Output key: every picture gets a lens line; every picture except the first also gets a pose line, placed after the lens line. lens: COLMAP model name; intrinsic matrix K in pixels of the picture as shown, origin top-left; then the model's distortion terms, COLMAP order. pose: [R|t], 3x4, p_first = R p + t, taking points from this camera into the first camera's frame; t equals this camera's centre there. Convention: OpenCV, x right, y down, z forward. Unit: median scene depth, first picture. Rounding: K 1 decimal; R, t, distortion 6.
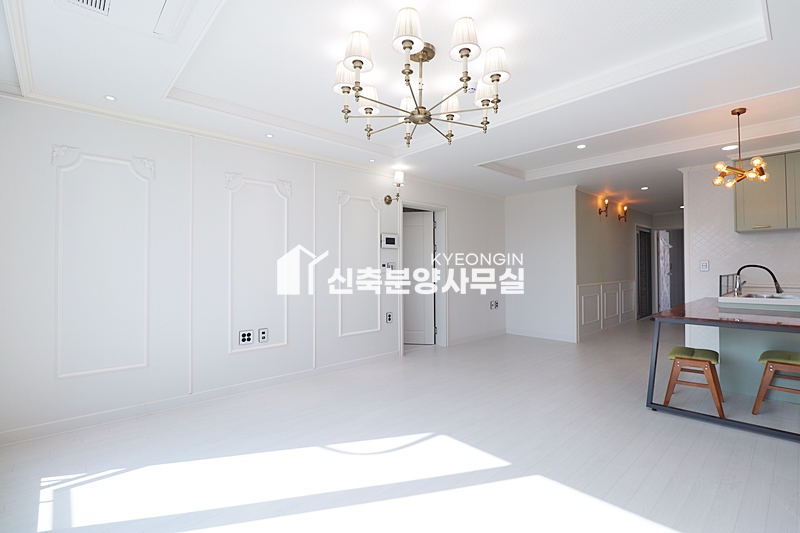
lens RADIAL K [[372.3, 0, 408.1], [0, 372.3, 263.3], [0, 0, 1]] dist [-0.016773, -0.000359]
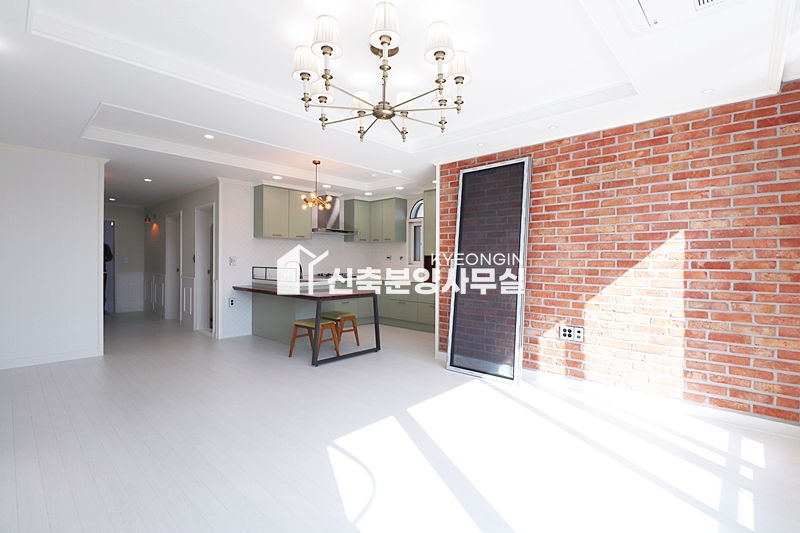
lens RADIAL K [[372.3, 0, 408.1], [0, 372.3, 263.3], [0, 0, 1]] dist [-0.016773, -0.000359]
pose [[-0.075388, 0.000698, 0.997154, -0.699700], [-0.015157, 0.999883, -0.001846, 0.010070], [-0.997039, -0.015253, -0.075369, 0.724832]]
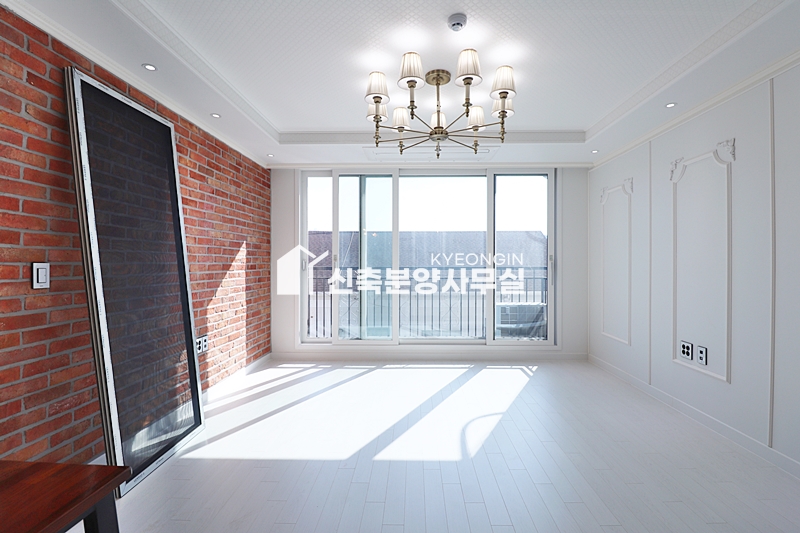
lens RADIAL K [[372.3, 0, 408.1], [0, 372.3, 263.3], [0, 0, 1]] dist [-0.016773, -0.000359]
pose [[-0.699723, 0.007611, -0.714373, 0.655642], [0.011128, 0.999938, -0.000246, -0.004236], [0.714327, -0.008122, -0.699765, 1.243950]]
